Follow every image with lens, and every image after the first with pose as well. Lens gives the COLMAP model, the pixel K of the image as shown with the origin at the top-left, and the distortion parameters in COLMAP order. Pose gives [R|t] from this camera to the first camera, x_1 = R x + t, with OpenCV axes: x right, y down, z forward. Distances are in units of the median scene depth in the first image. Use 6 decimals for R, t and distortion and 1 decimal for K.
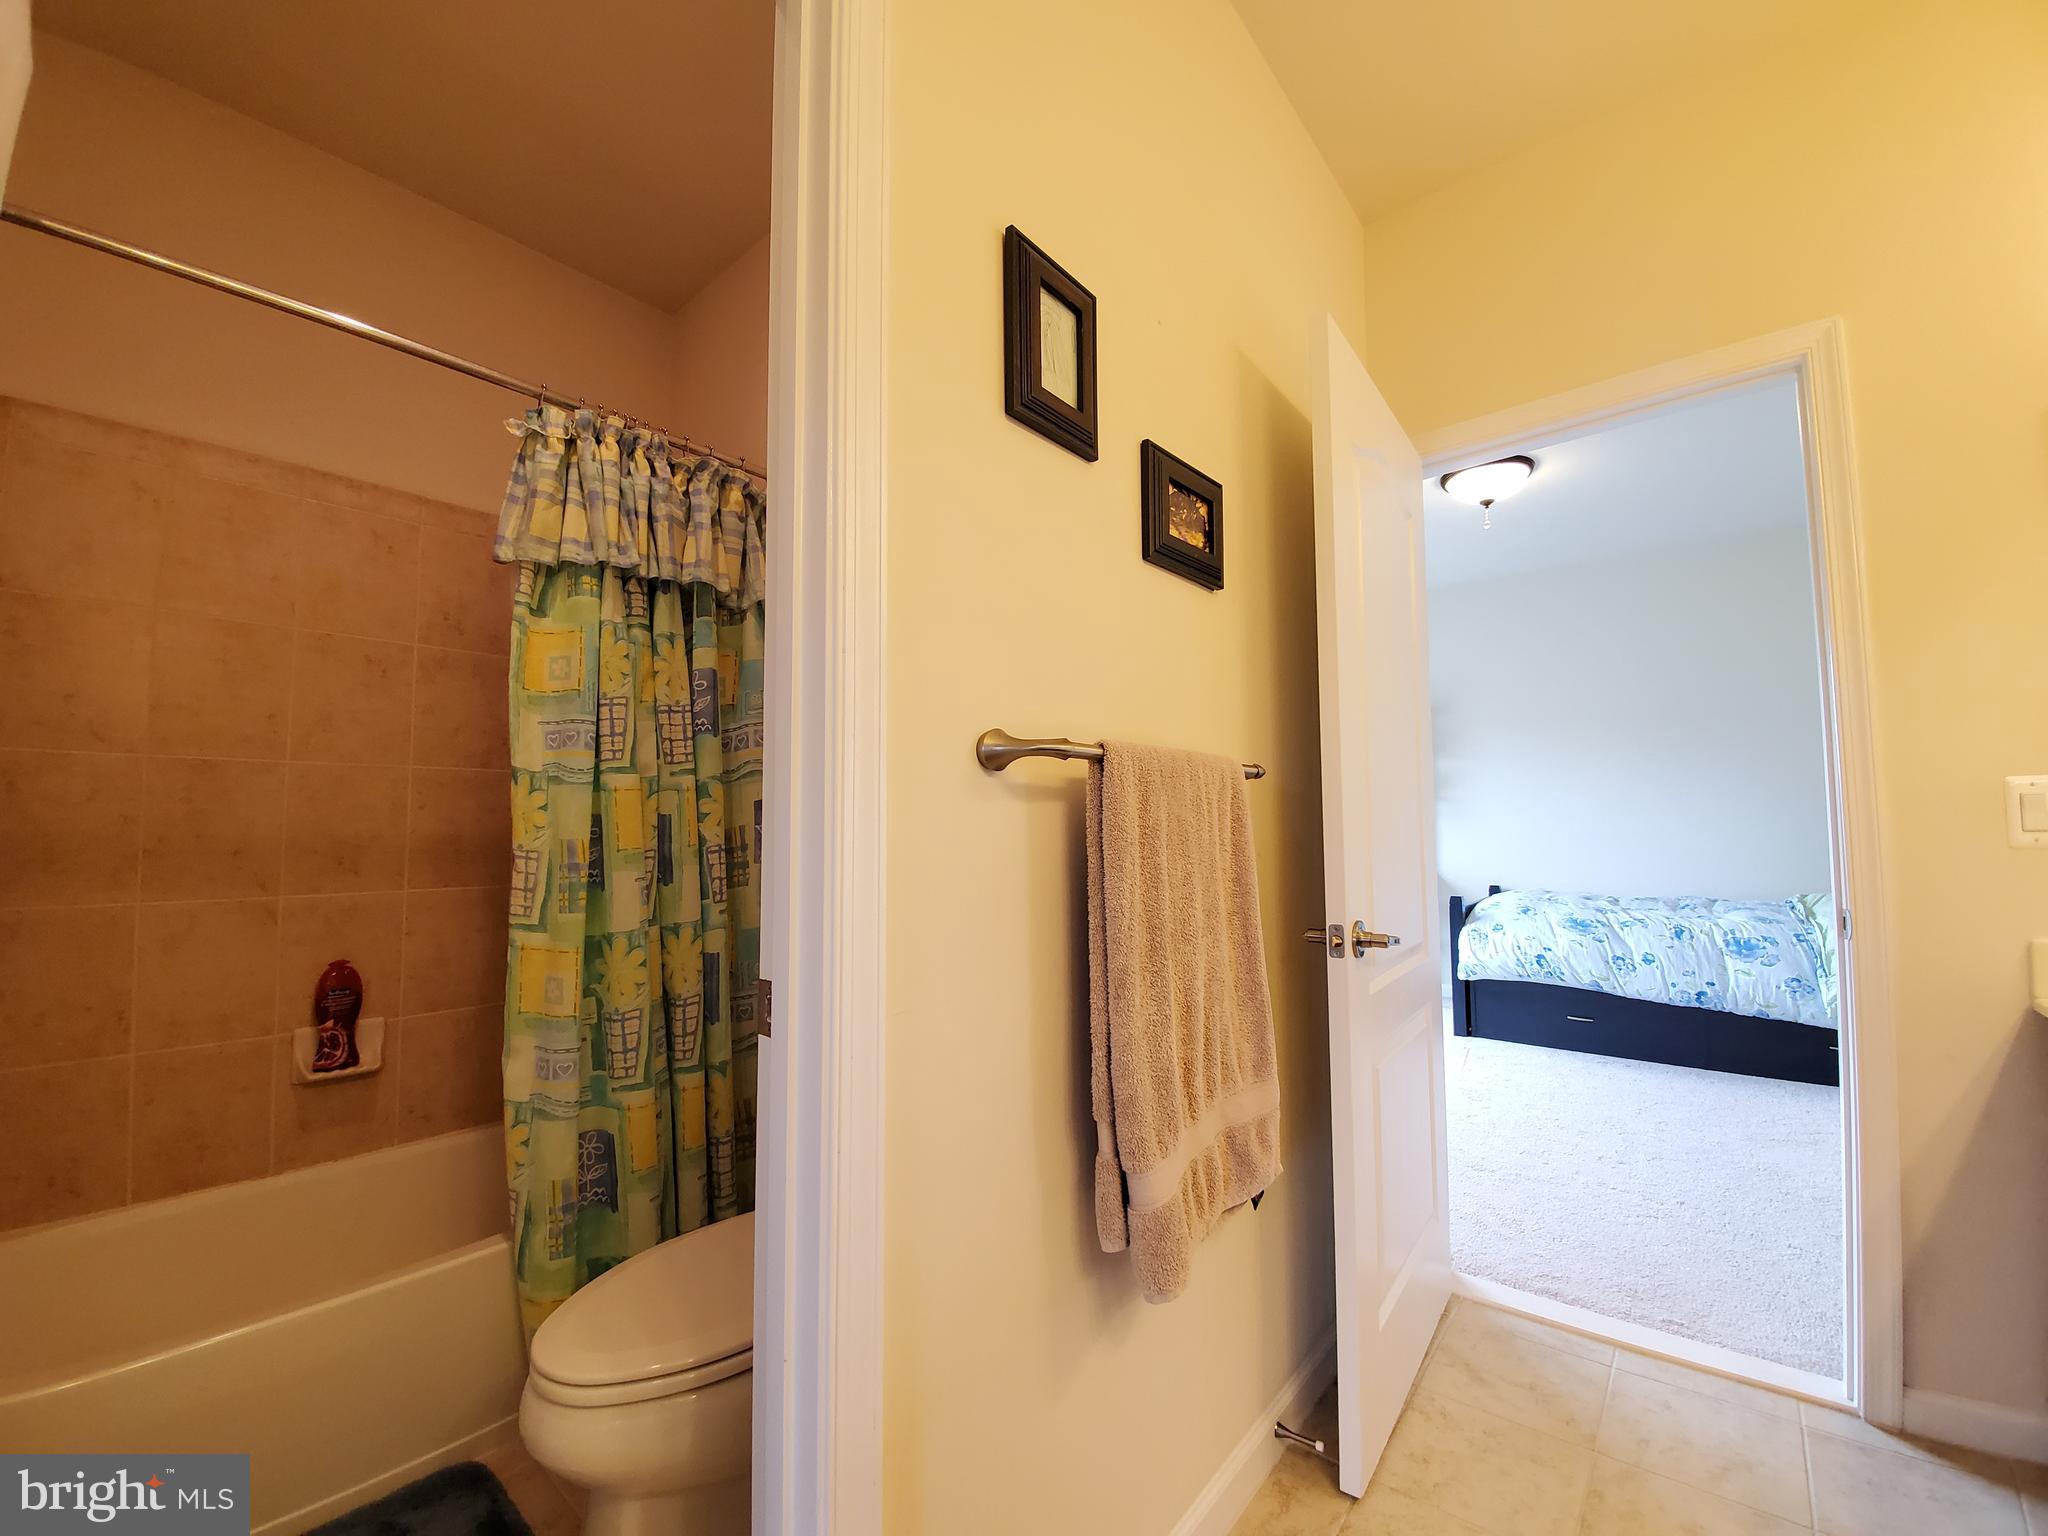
lens RADIAL K [[811.1, 0, 1019.0], [0, 811.1, 778.5], [0, 0, 1]] dist [0.000712, -0.011715]
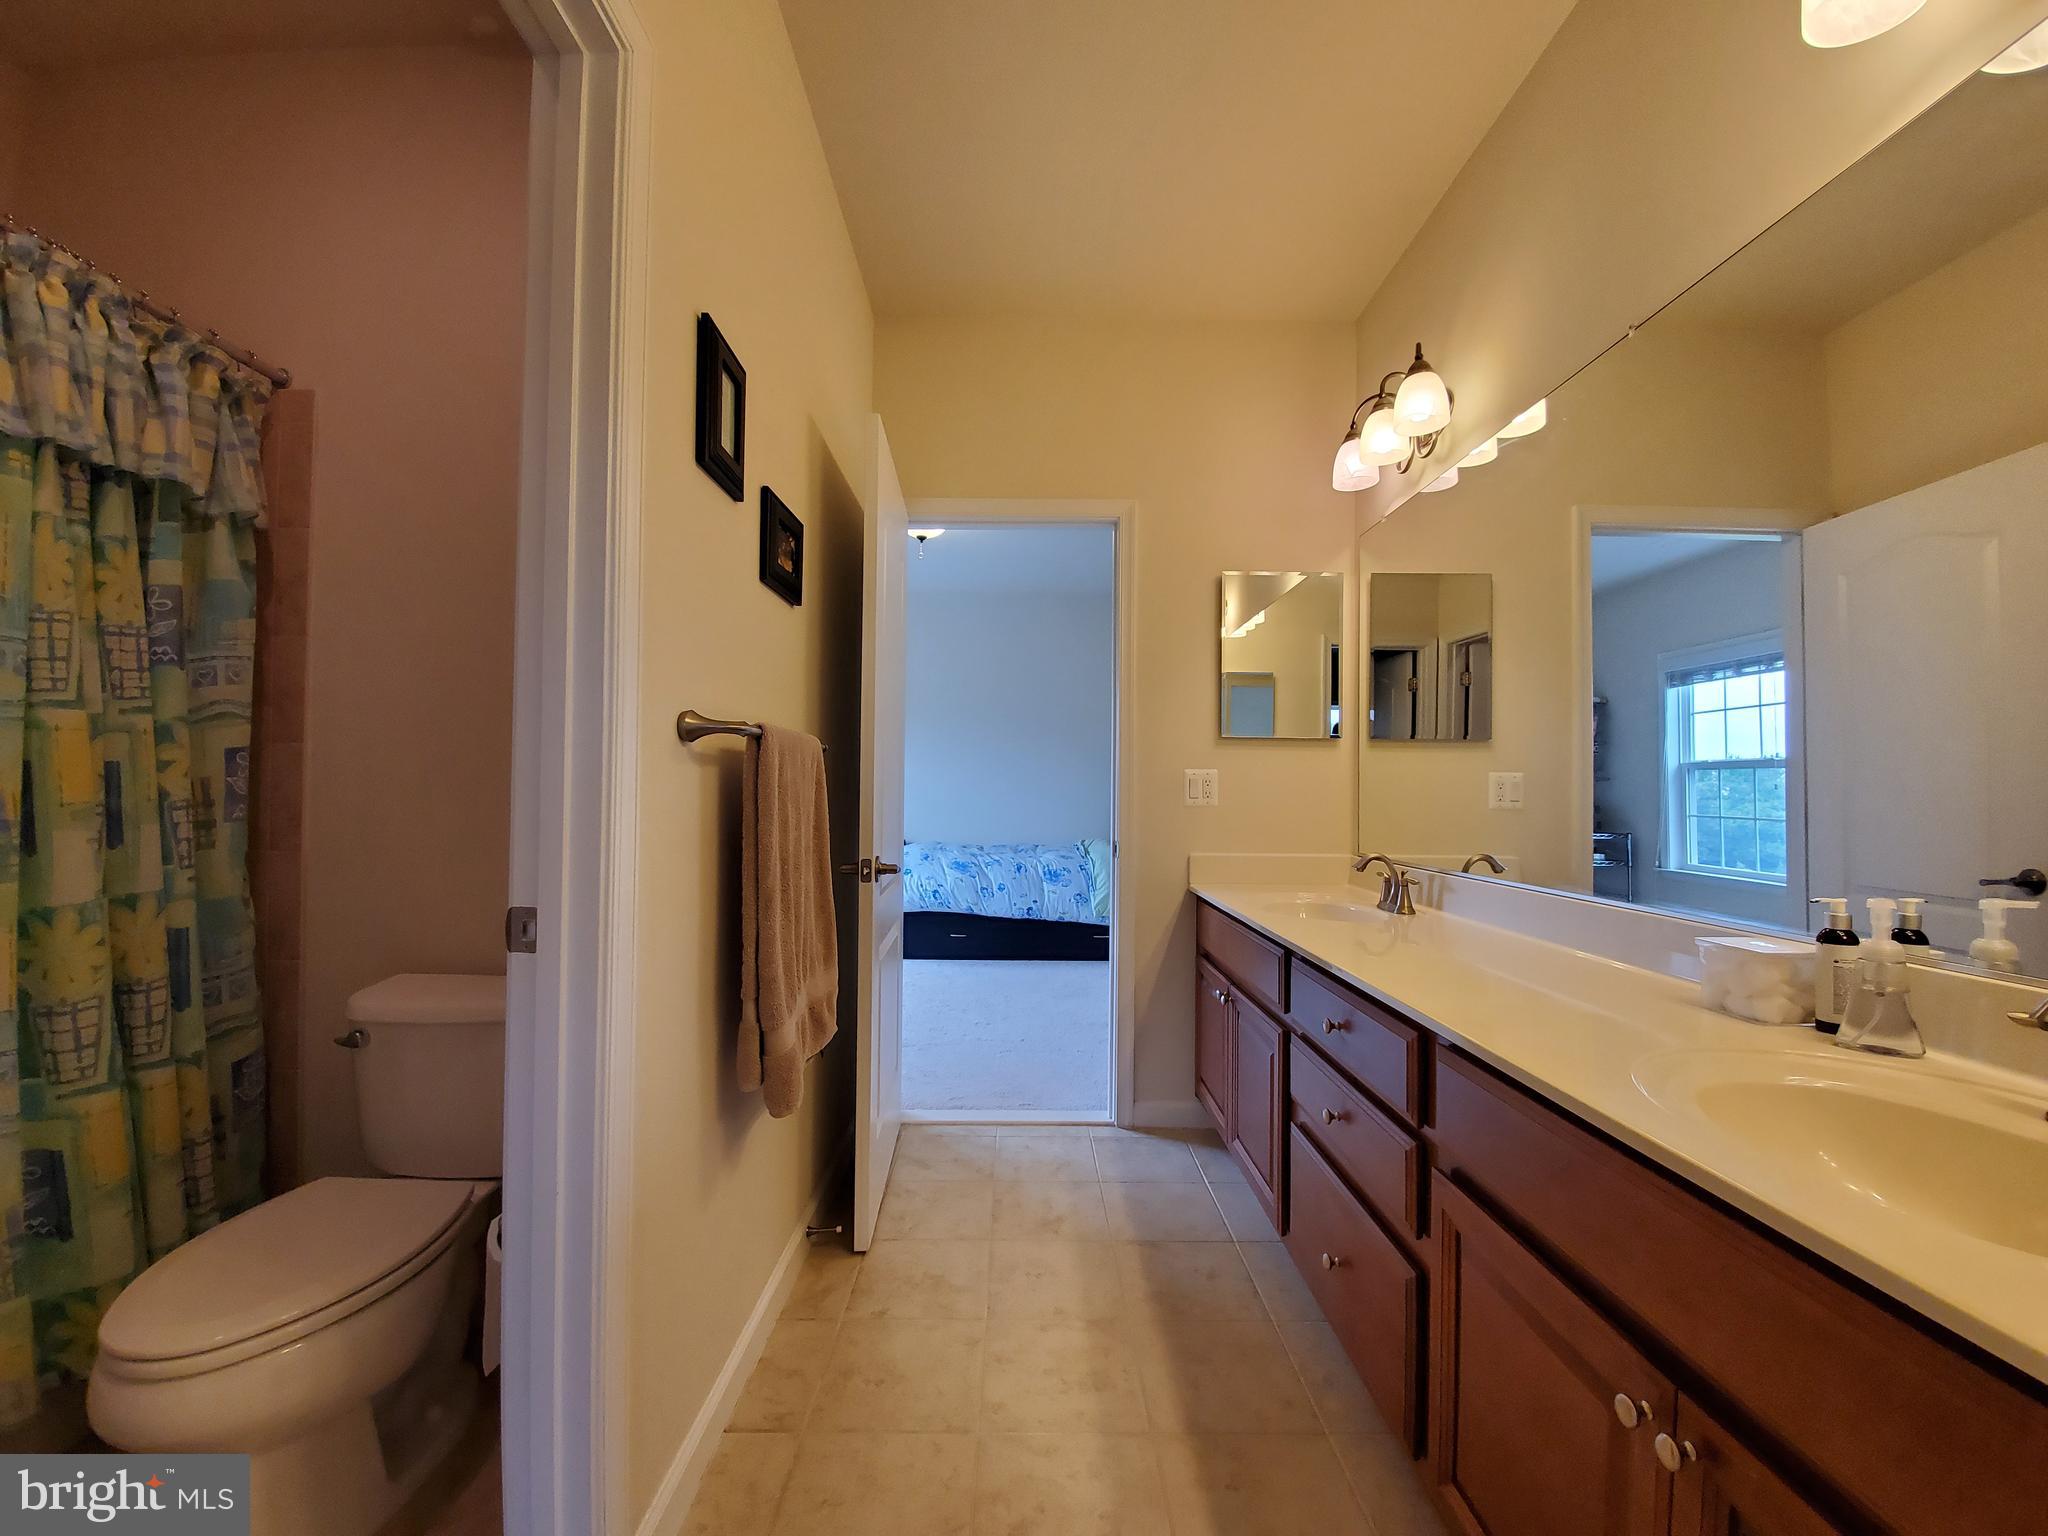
lens RADIAL K [[811.1, 0, 1020.6], [0, 811.1, 780.8], [0, 0, 1]] dist [0.000712, -0.011715]
pose [[0.759626, 0.023350, 0.649941, -0.275742], [-0.053709, 0.998194, 0.026912, -0.006536], [-0.648138, -0.055351, 0.759508, -0.201242]]
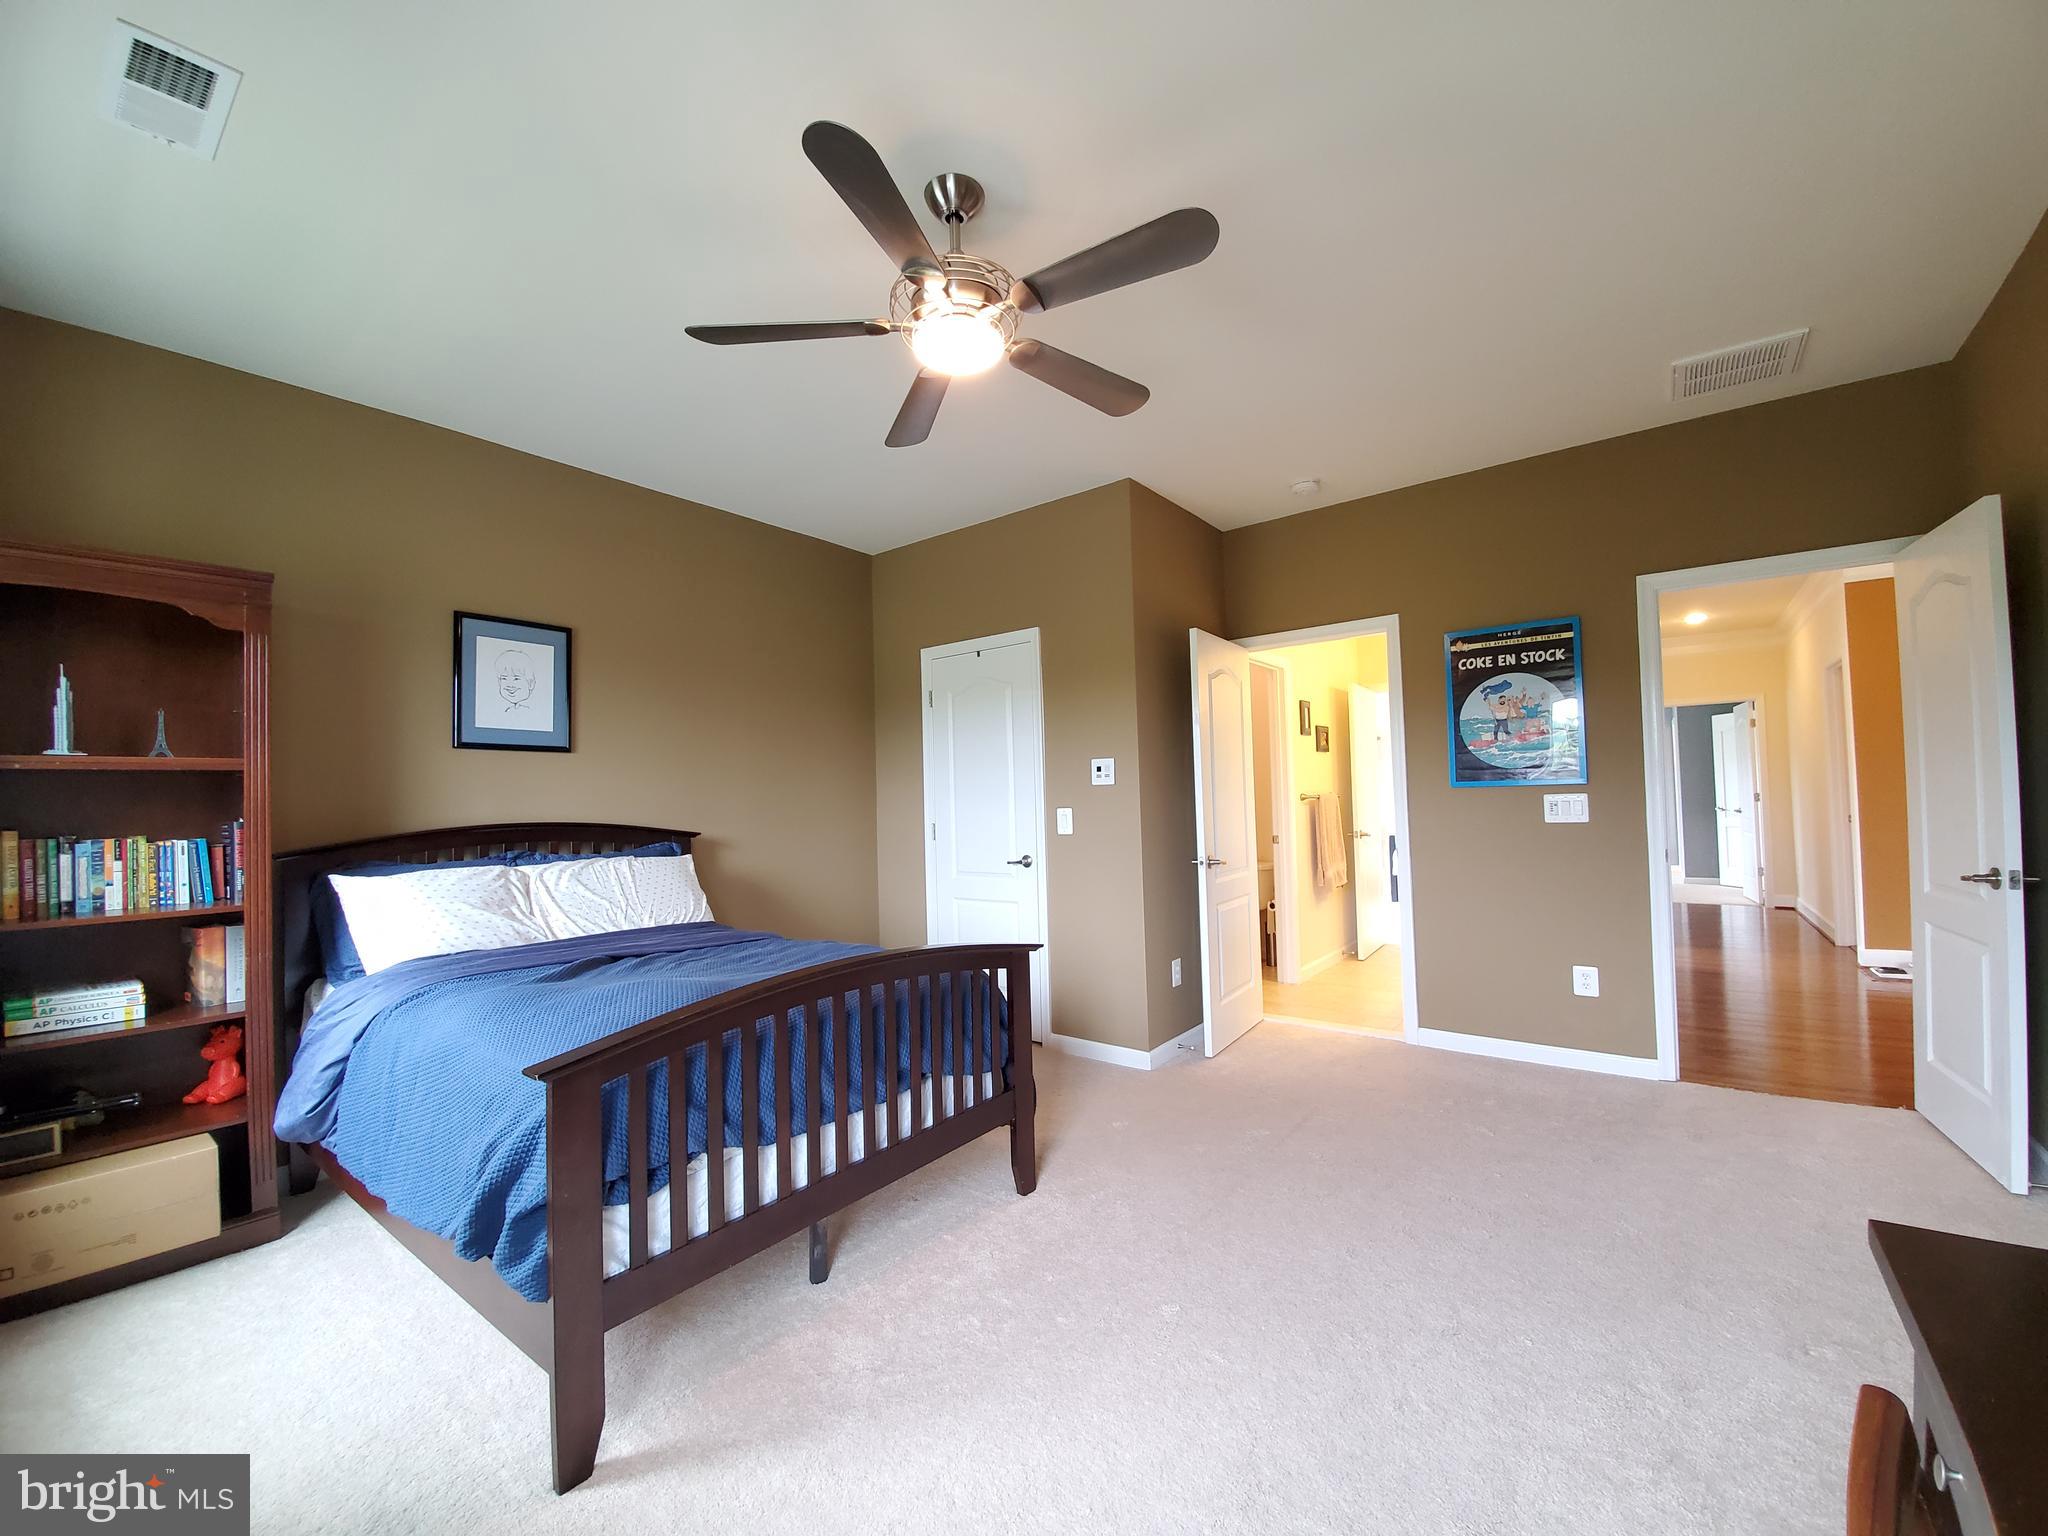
lens RADIAL K [[811.1, 0, 1037.9], [0, 811.1, 777.8], [0, 0, 1]] dist [0.000712, -0.011715]
pose [[0.997529, -0.018771, 0.067700, -1.332385], [0.016653, 0.999358, 0.031712, -0.223404], [-0.068252, -0.030506, 0.997202, -2.673253]]
